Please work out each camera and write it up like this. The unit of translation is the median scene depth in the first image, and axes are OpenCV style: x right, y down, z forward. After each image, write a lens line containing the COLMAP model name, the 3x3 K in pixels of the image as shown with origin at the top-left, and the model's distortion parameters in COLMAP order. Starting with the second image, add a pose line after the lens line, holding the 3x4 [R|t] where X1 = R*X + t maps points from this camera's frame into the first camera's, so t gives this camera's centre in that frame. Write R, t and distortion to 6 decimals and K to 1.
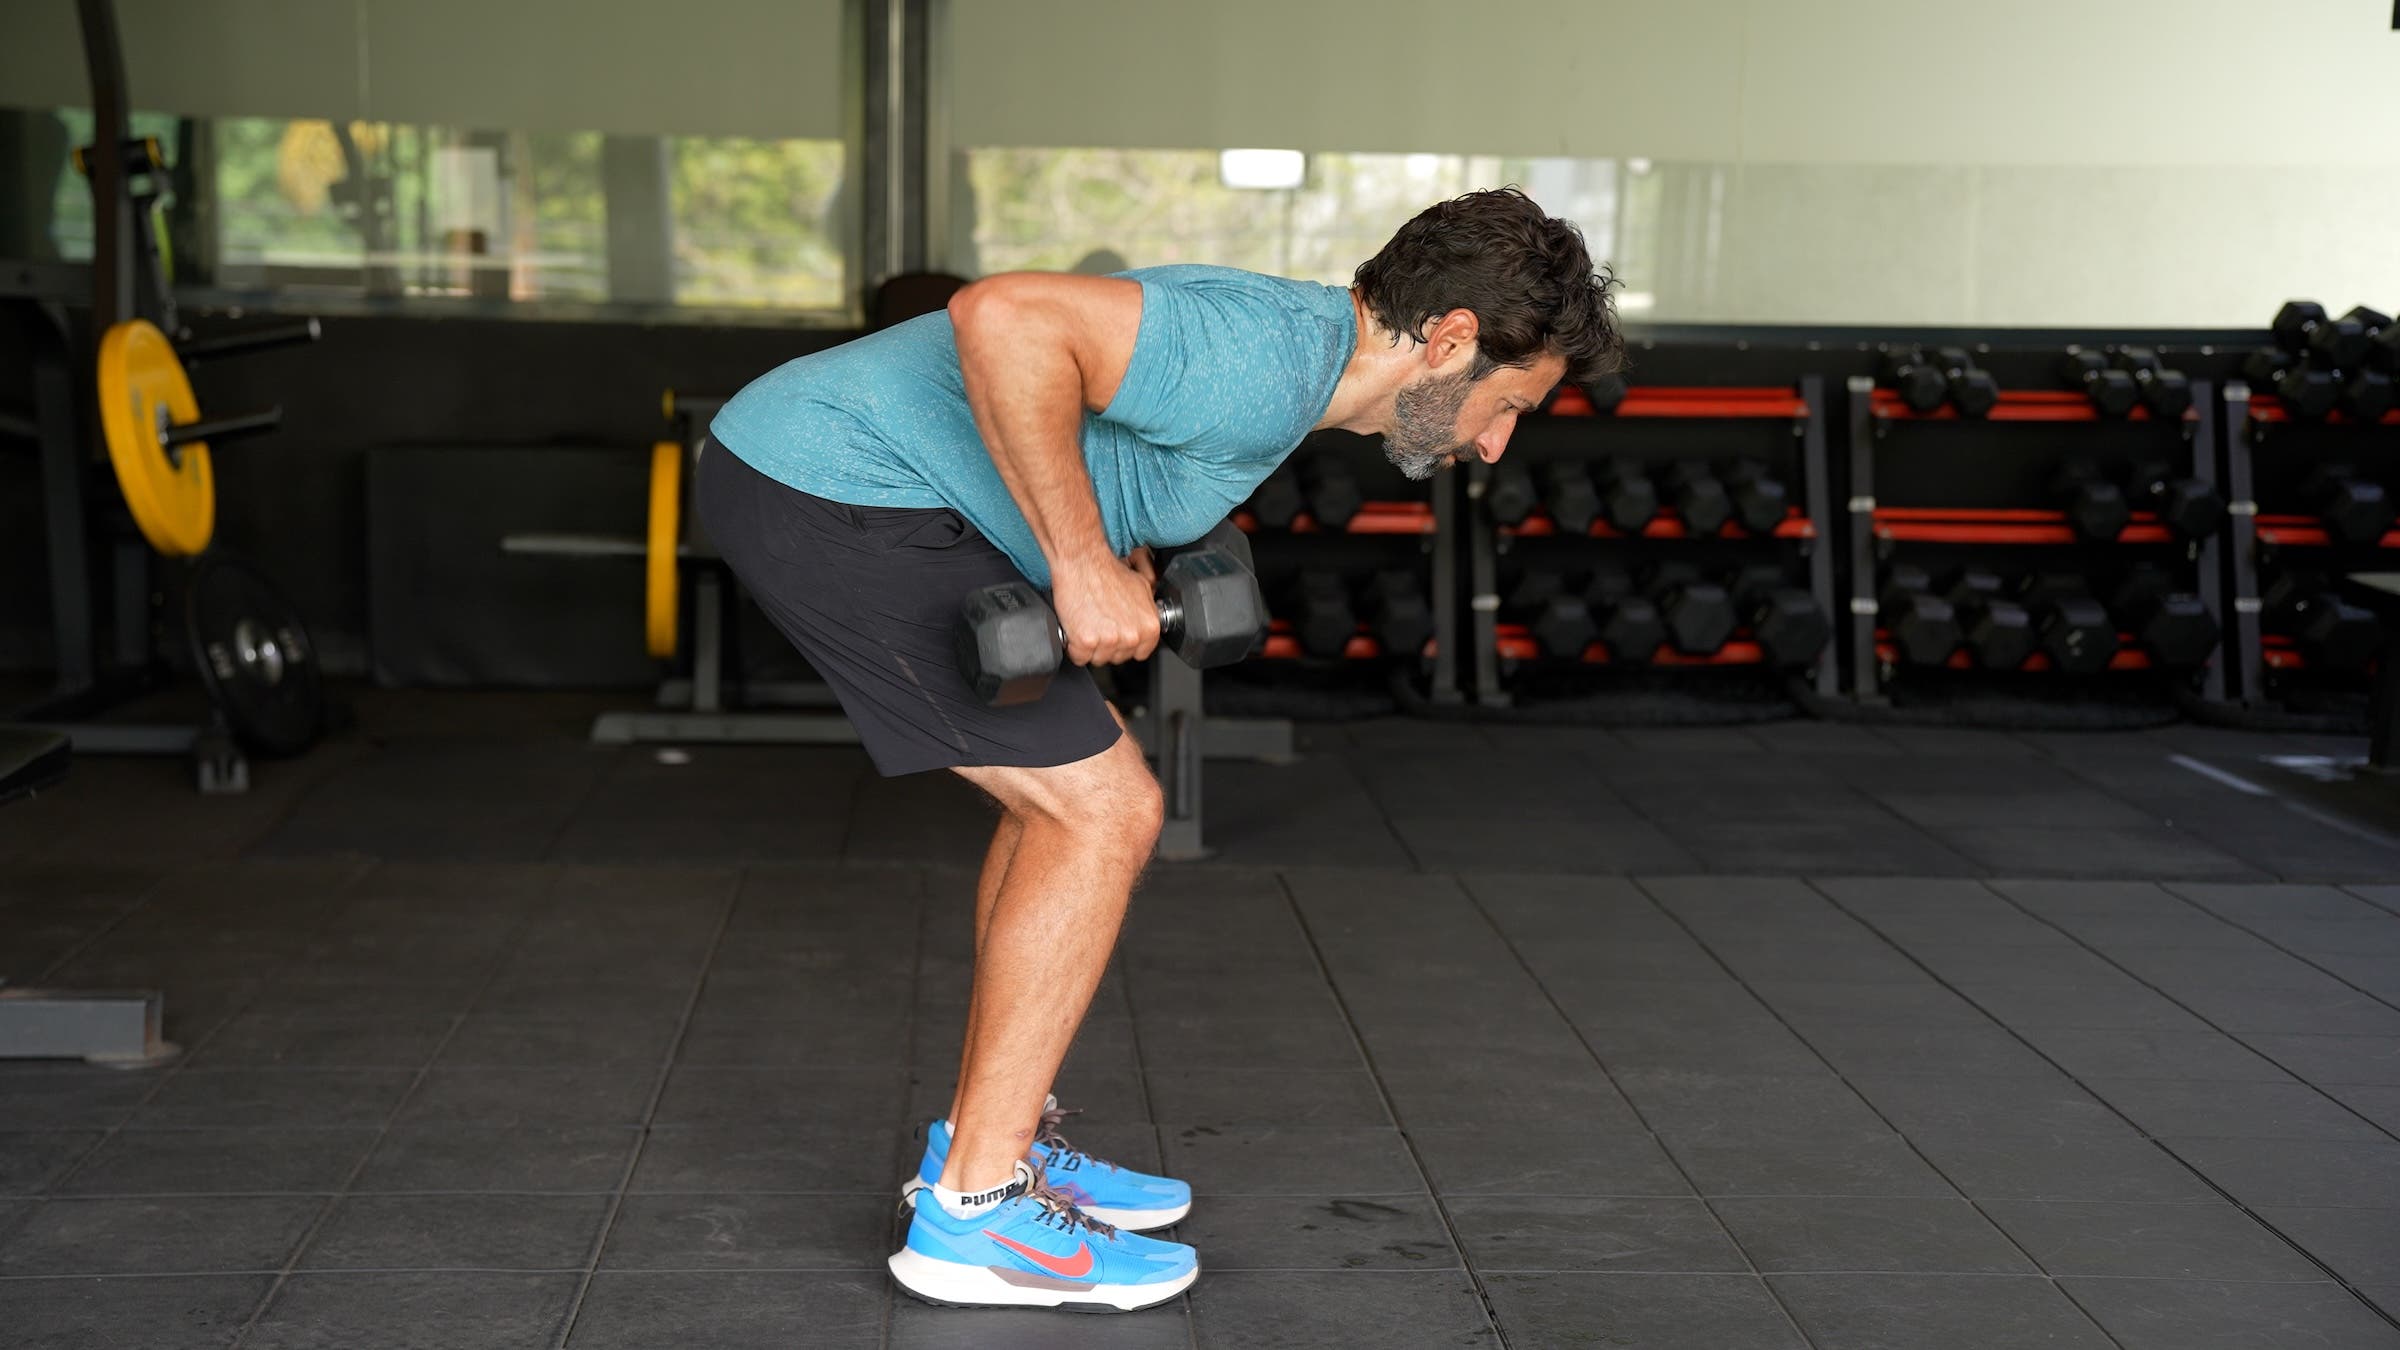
lens RADIAL K [[3499.8, 0, 1200.0], [0, 3499.8, 675.0], [0, 0, 1]] dist [0.178231, 0.614701]
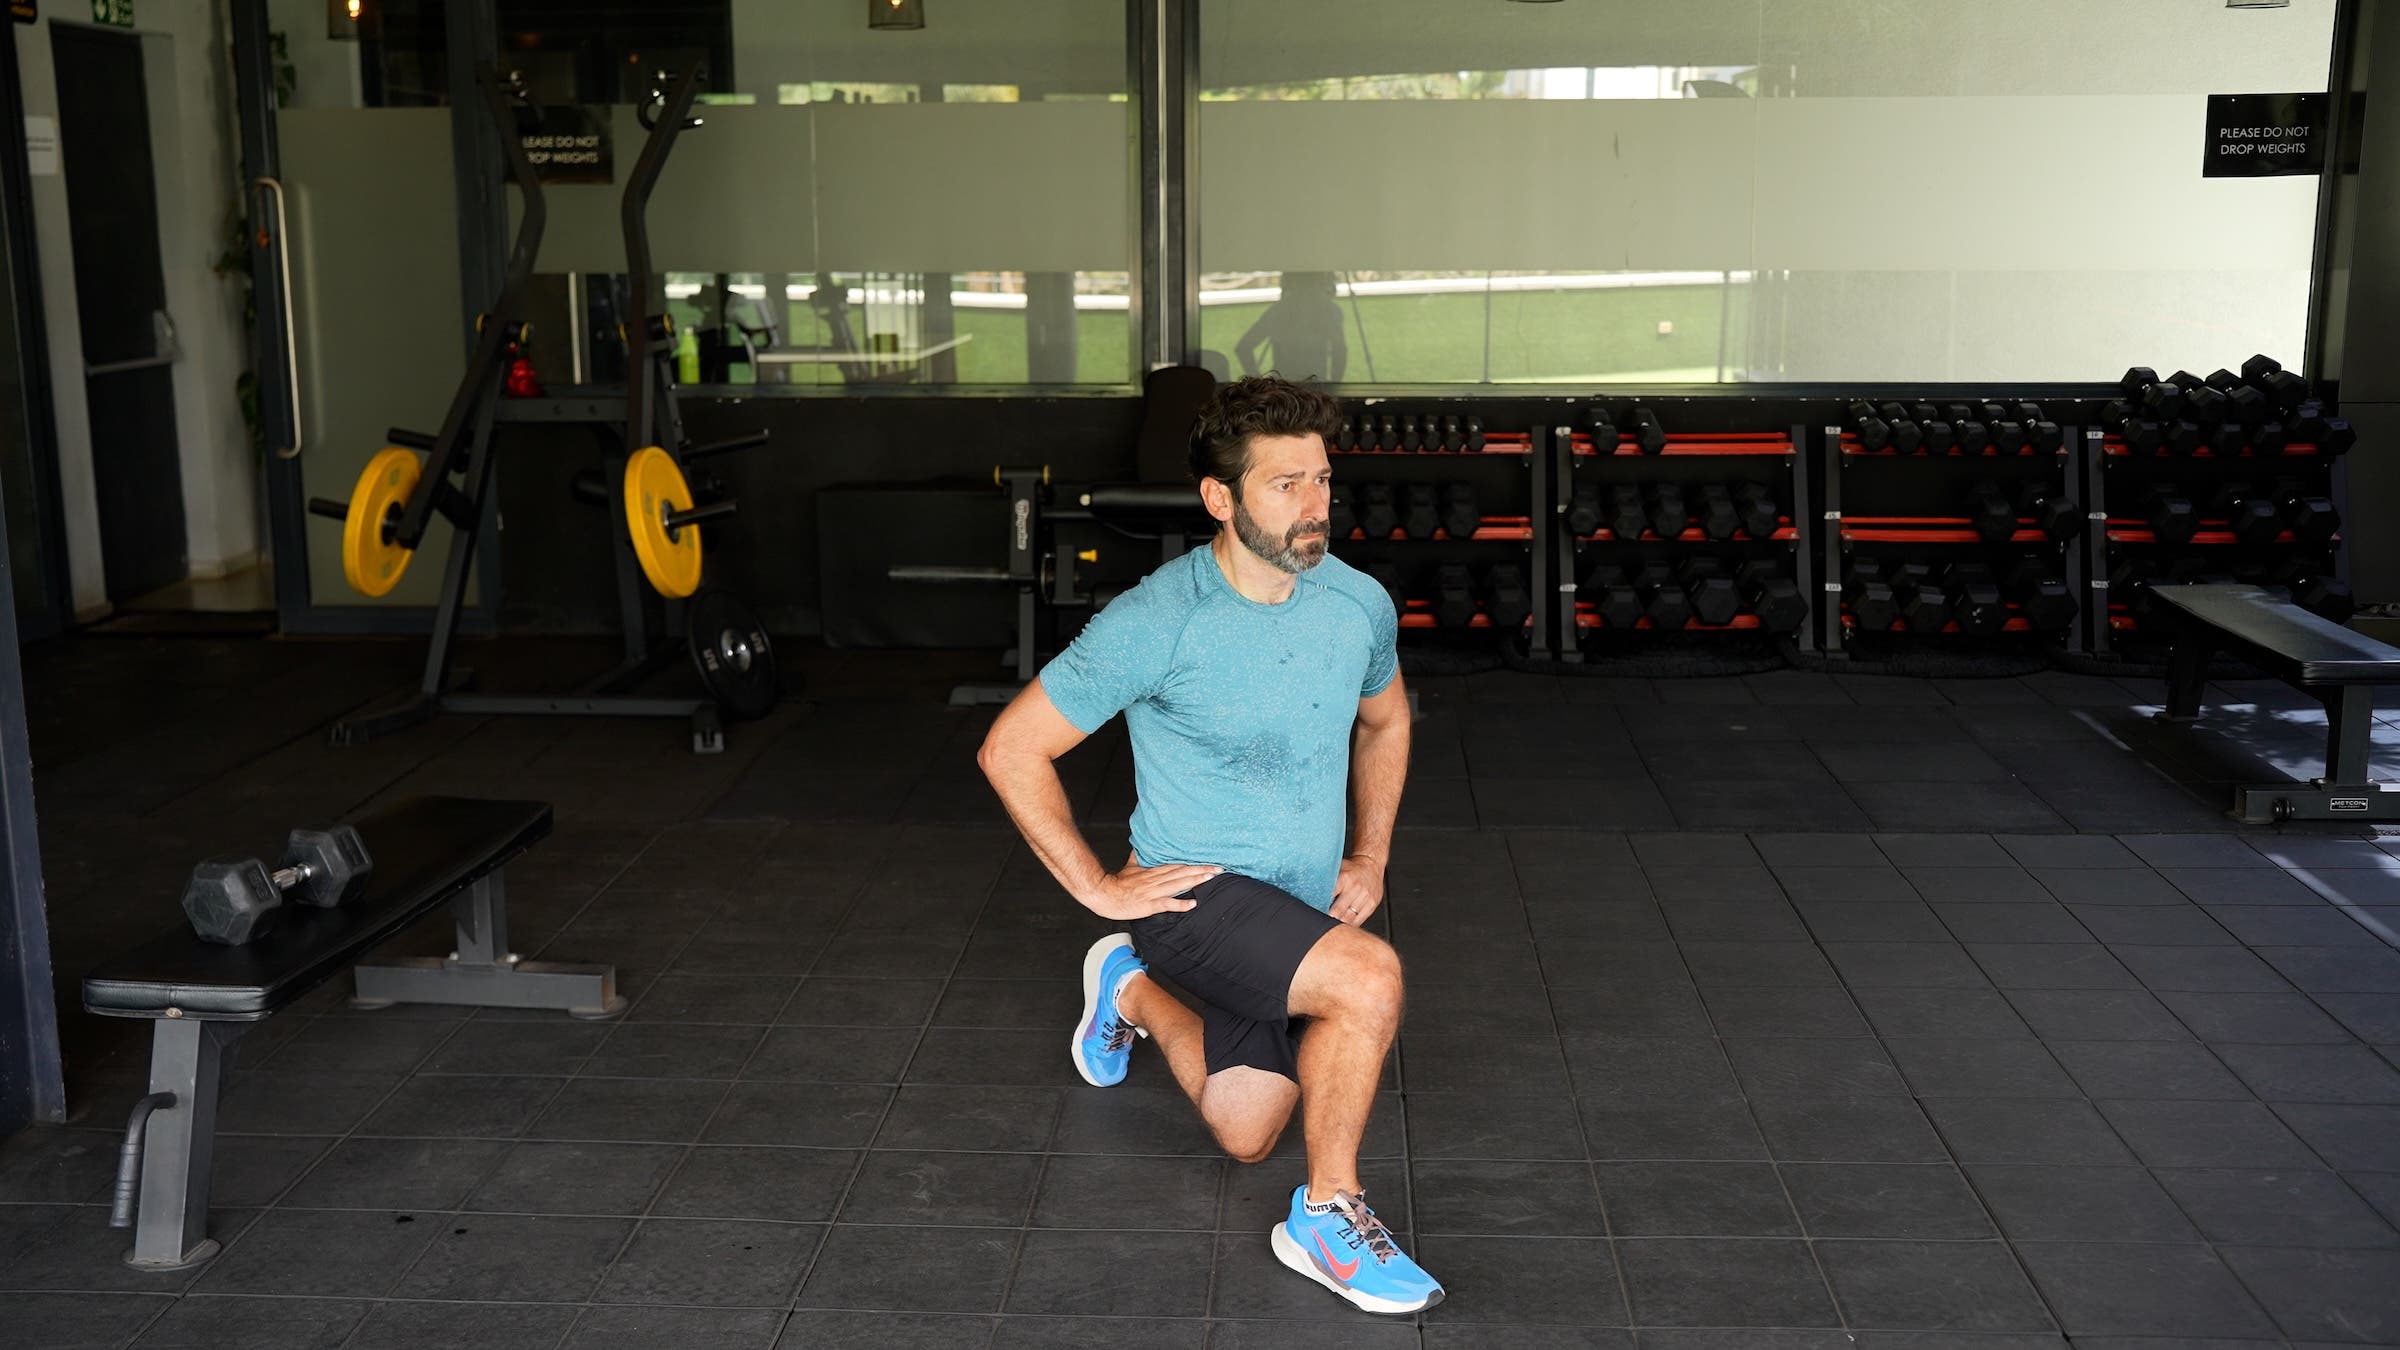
lens RADIAL K [[2379.2, 0, 1200.0], [0, 2379.2, 675.0], [0, 0, 1]] dist [-0.075539, 0.211314]
pose [[0.993021, -0.003255, -0.117893, 0.046746], [0.012509, 0.996888, 0.077838, -0.063487], [0.117272, -0.078769, 0.989971, 0.011277]]
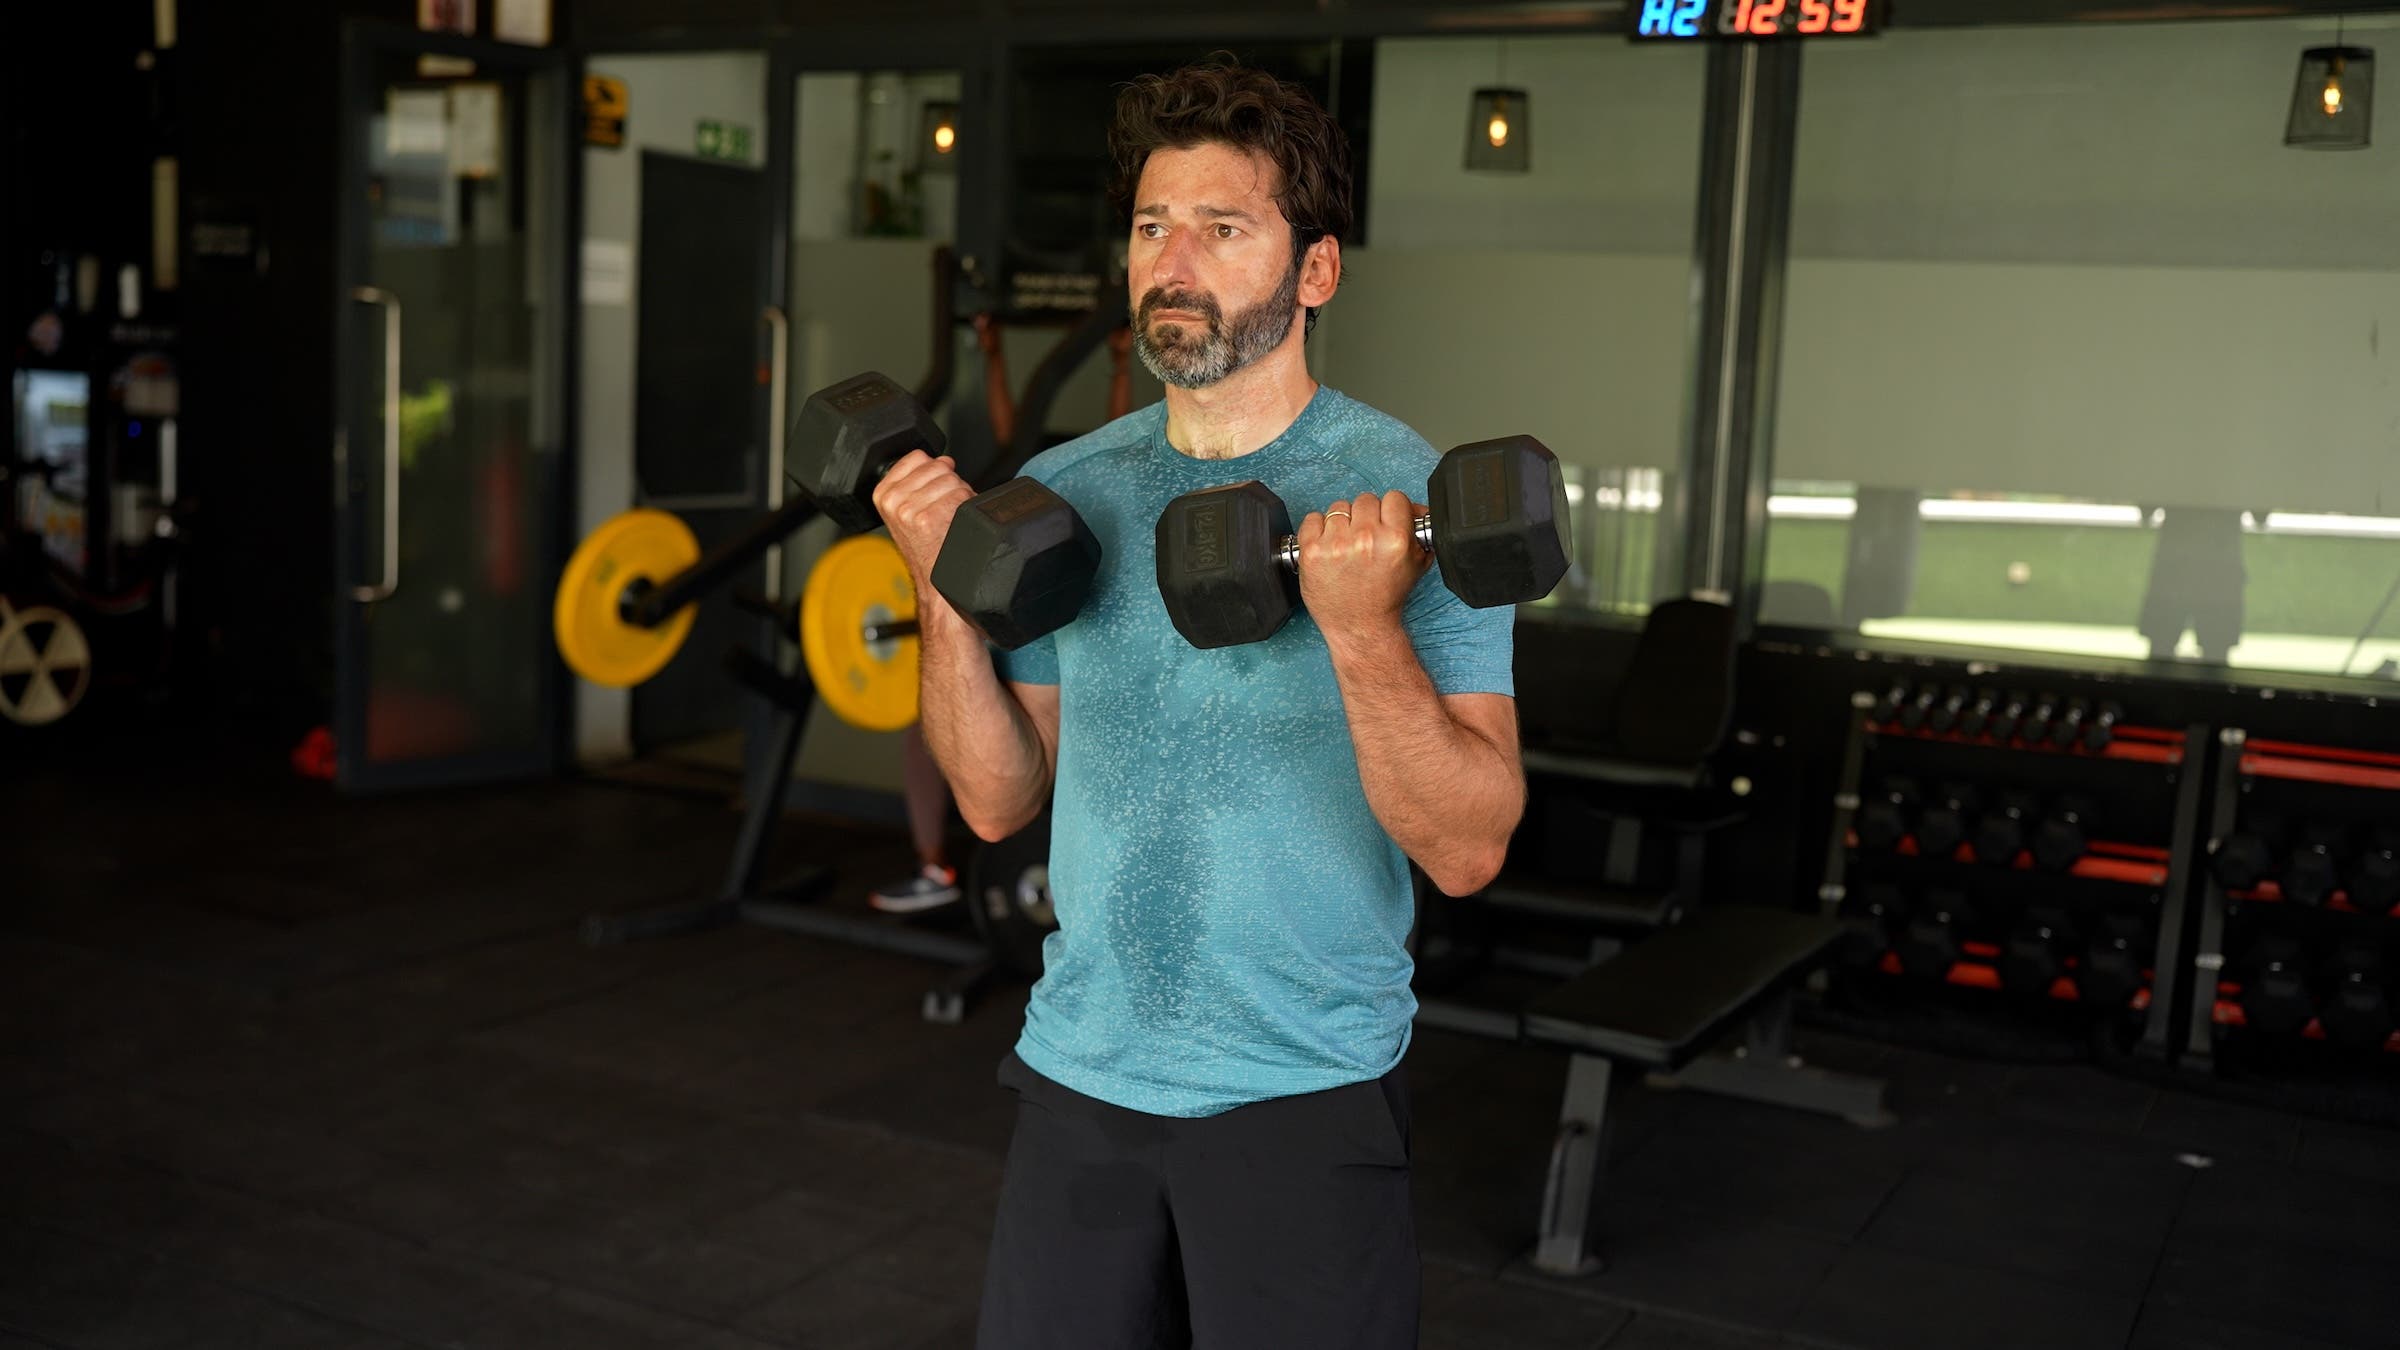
lens RADIAL K [[2410.4, 0, 1200.0], [0, 2410.4, 675.0], [0, 0, 1]] dist [-0.085205, 0.190262]
pose [[0.854902, 0.082501, -0.512188, 0.179645], [-0.089317, 0.995939, 0.011341, -0.084905], [0.511044, 0.036052, 0.858798, 0.265690]]
